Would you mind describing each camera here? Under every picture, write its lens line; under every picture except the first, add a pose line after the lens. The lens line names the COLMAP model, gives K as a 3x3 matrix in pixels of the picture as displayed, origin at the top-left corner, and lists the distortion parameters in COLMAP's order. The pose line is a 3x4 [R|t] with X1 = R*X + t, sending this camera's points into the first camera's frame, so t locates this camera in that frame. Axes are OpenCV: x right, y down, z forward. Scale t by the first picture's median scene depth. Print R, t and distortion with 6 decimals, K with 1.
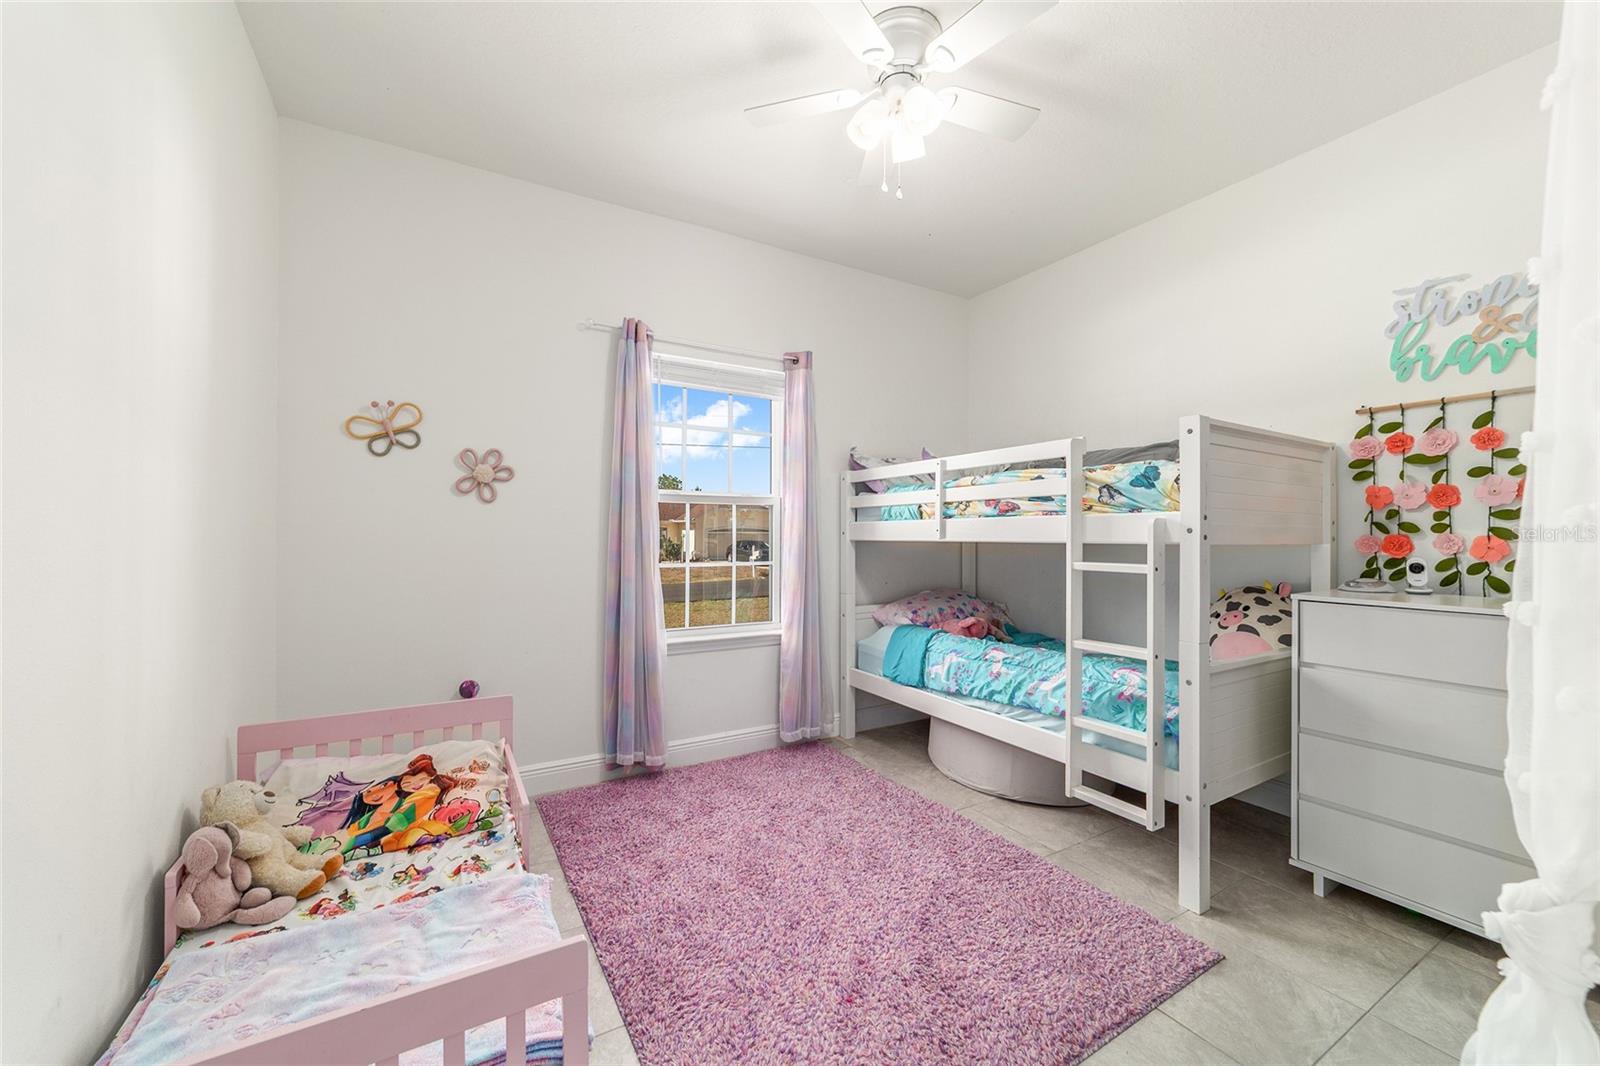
lens RADIAL K [[616.8, 0, 798.5], [0, 616.8, 530.5], [0, 0, 1]] dist [-0.021468, 0.009654]
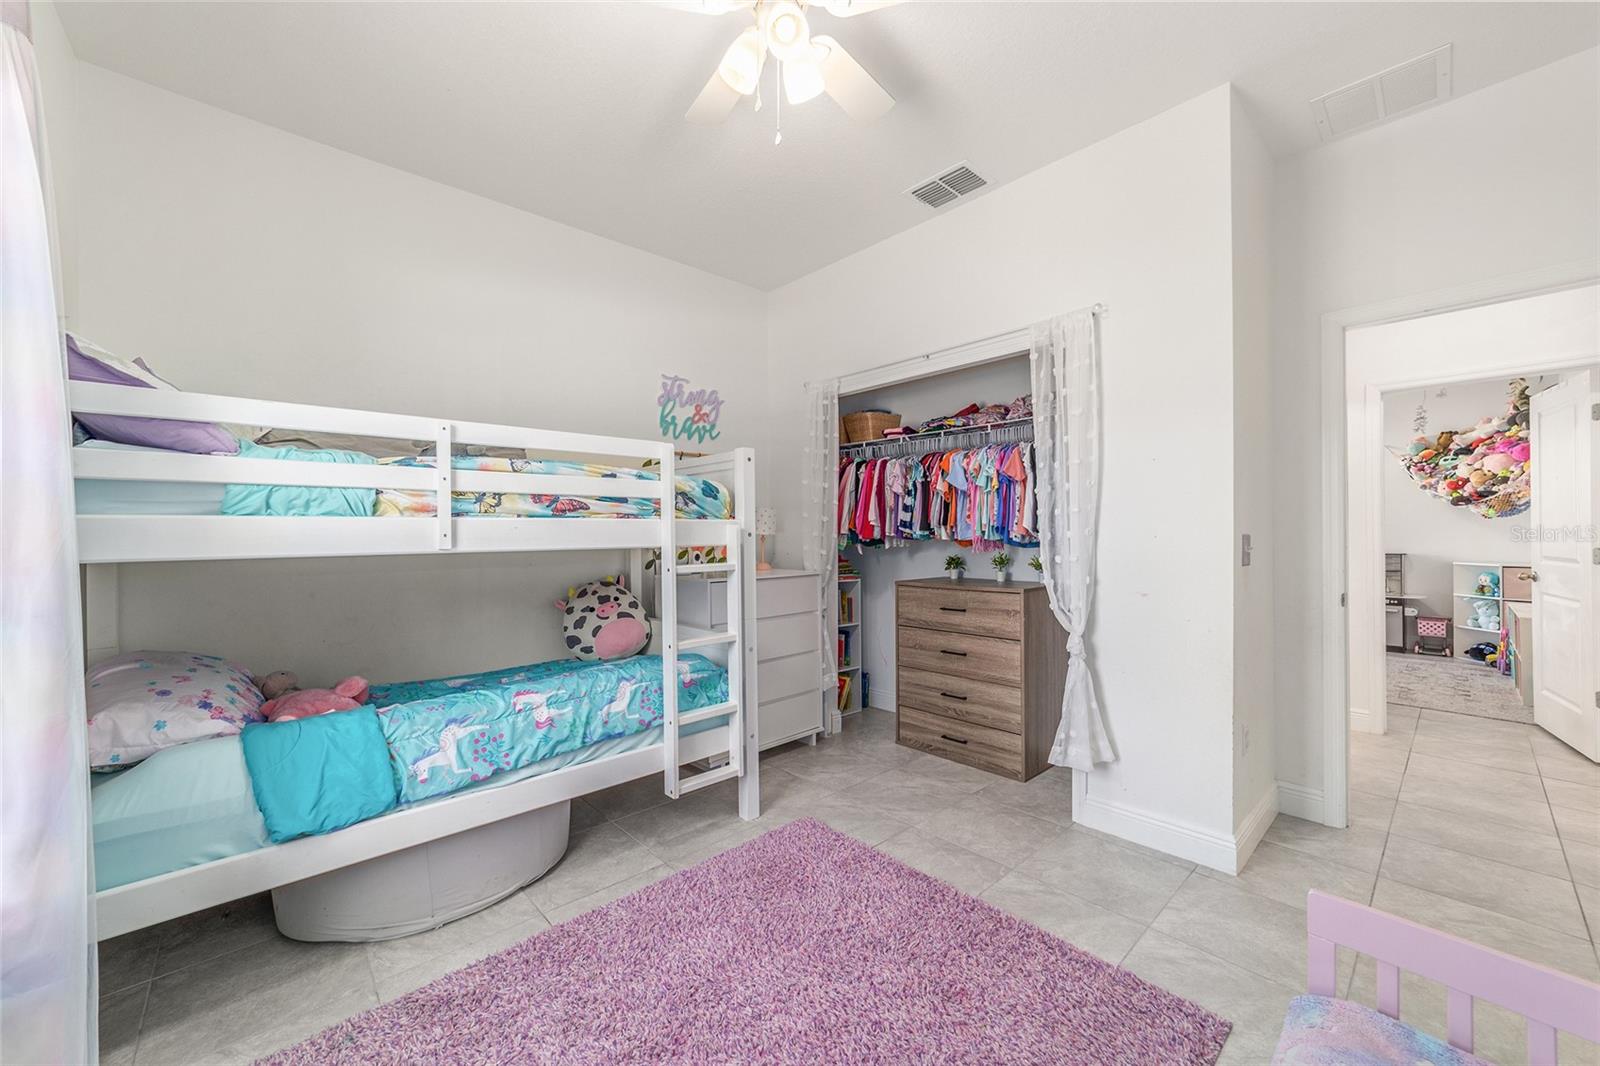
lens RADIAL K [[616.8, 0, 798.5], [0, 616.8, 530.5], [0, 0, 1]] dist [-0.021468, 0.009654]
pose [[-0.210699, 0.000833, 0.977551, -0.508820], [-0.001034, 0.999999, -0.001075, -0.005608], [-0.977550, -0.001237, -0.210698, 0.874637]]
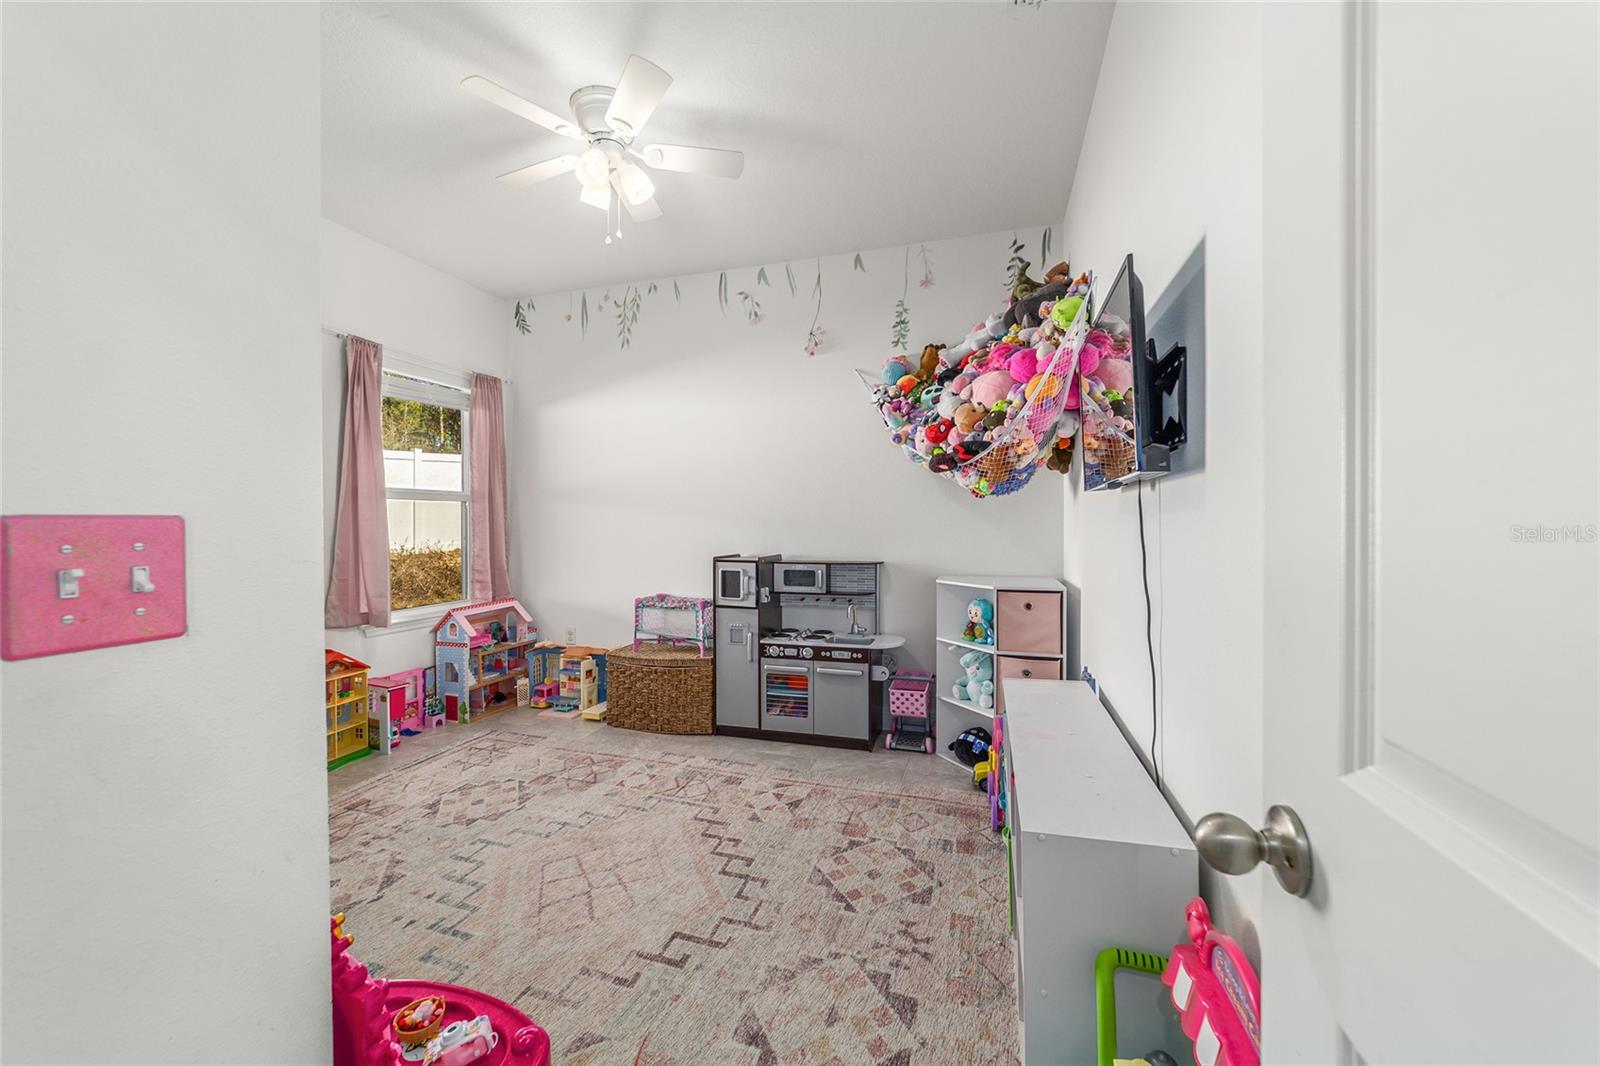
lens RADIAL K [[630.8, 0, 798.6], [0, 630.8, 529.0], [0, 0, 1]] dist [-0.020730, 0.010757]
pose [[-0.679686, -0.003528, 0.733494, -0.361097], [-0.000920, 0.999992, 0.003958, -0.004475], [-0.733502, 0.002015, -0.679684, 0.599127]]
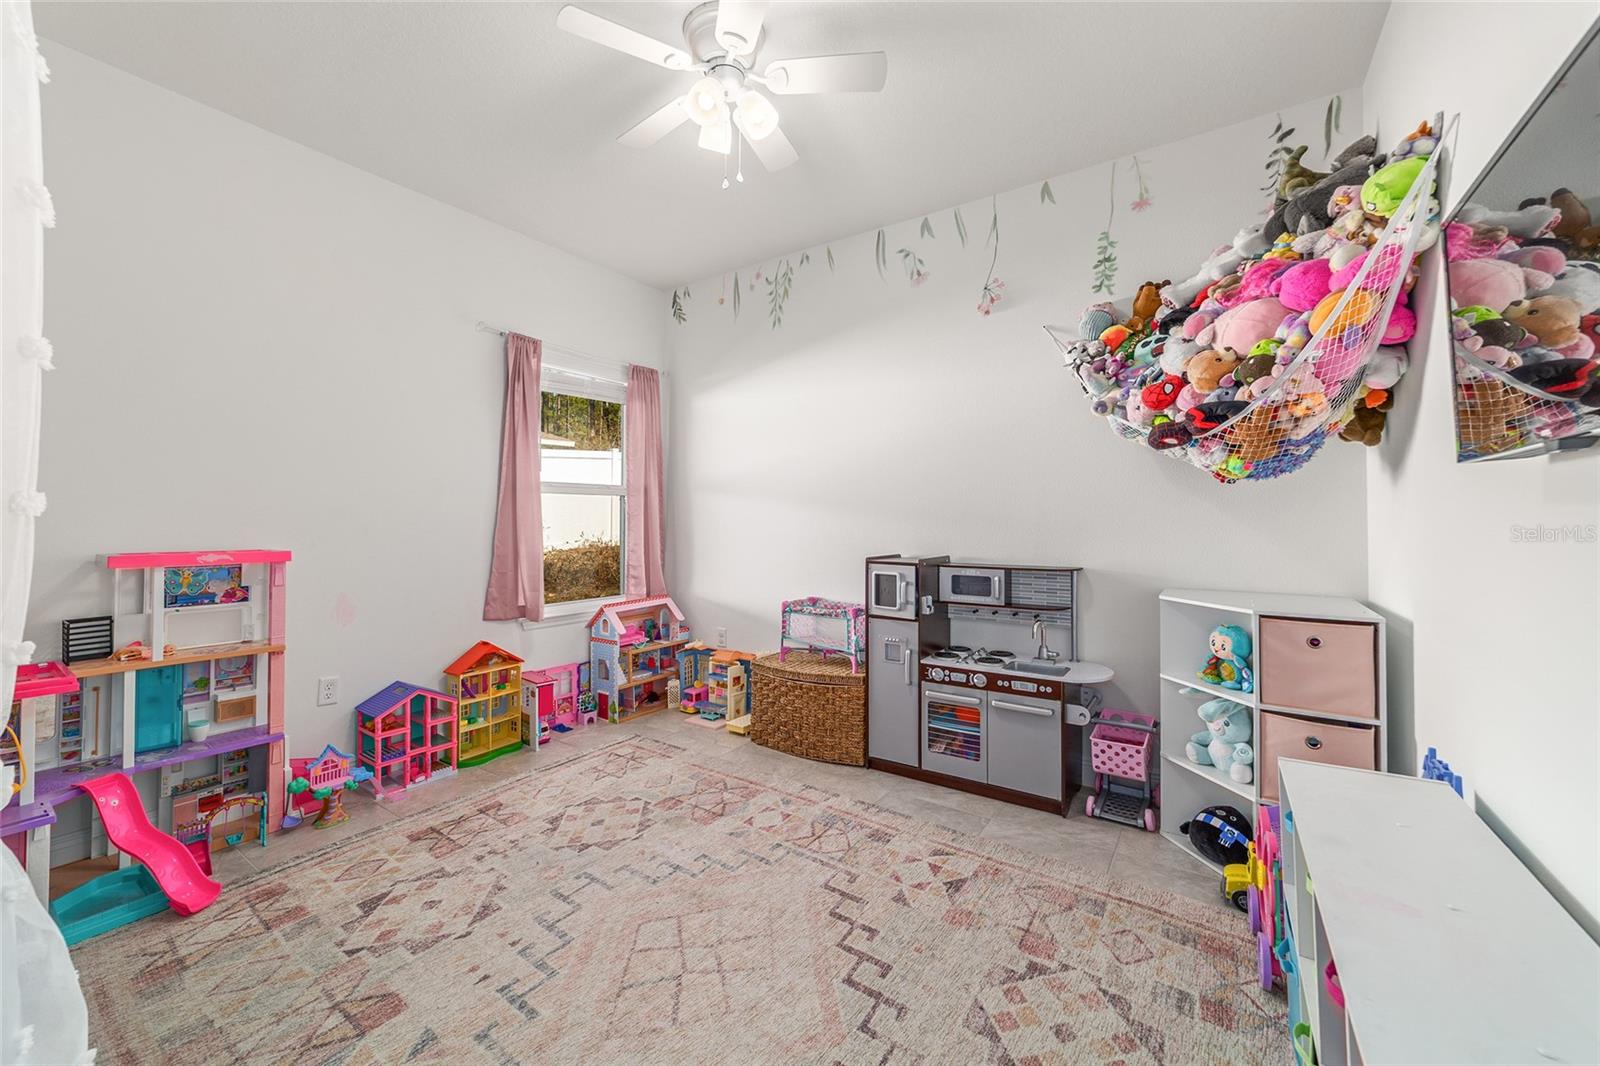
lens RADIAL K [[632.6, 0, 793.7], [0, 632.6, 509.8], [0, 0, 1]] dist [-0.021448, 0.010645]
pose [[-0.431185, 0.013724, 0.902159, -0.340918], [-0.004865, 0.999834, -0.017535, -0.004607], [-0.902251, -0.011950, -0.431047, 0.573017]]
